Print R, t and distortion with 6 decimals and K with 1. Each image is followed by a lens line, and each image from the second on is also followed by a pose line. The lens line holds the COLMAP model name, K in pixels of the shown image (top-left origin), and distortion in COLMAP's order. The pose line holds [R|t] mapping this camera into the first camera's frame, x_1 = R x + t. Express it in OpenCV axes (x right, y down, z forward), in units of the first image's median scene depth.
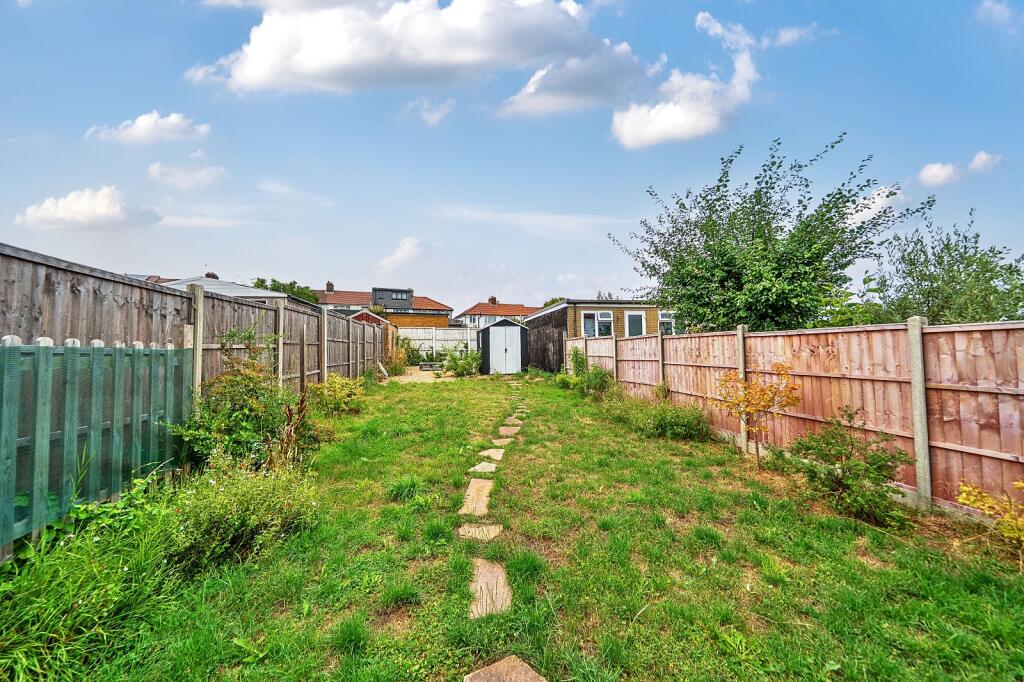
lens RADIAL K [[350.5, 0, 505.9], [0, 350.5, 344.4], [0, 0, 1]] dist [-0.007701, -0.000113]
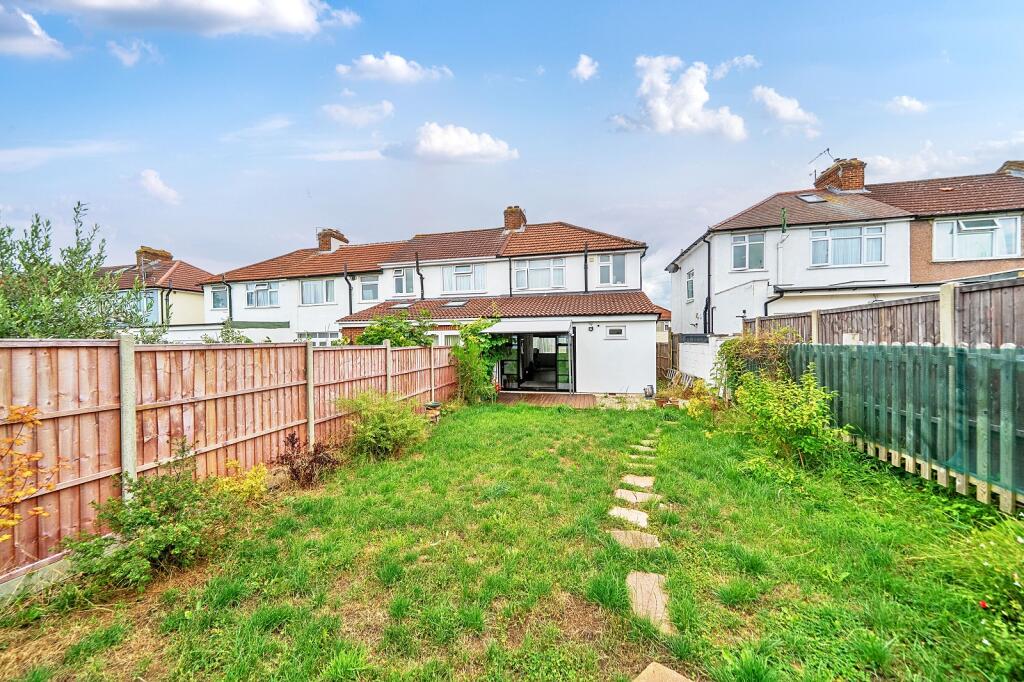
lens RADIAL K [[350.5, 0, 505.9], [0, 350.5, 344.4], [0, 0, 1]] dist [-0.007701, -0.000113]
pose [[-0.920706, 0.007039, 0.390194, -0.047764], [0.002375, 0.999920, -0.012433, -0.041538], [-0.390250, -0.010520, -0.920649, 1.597188]]
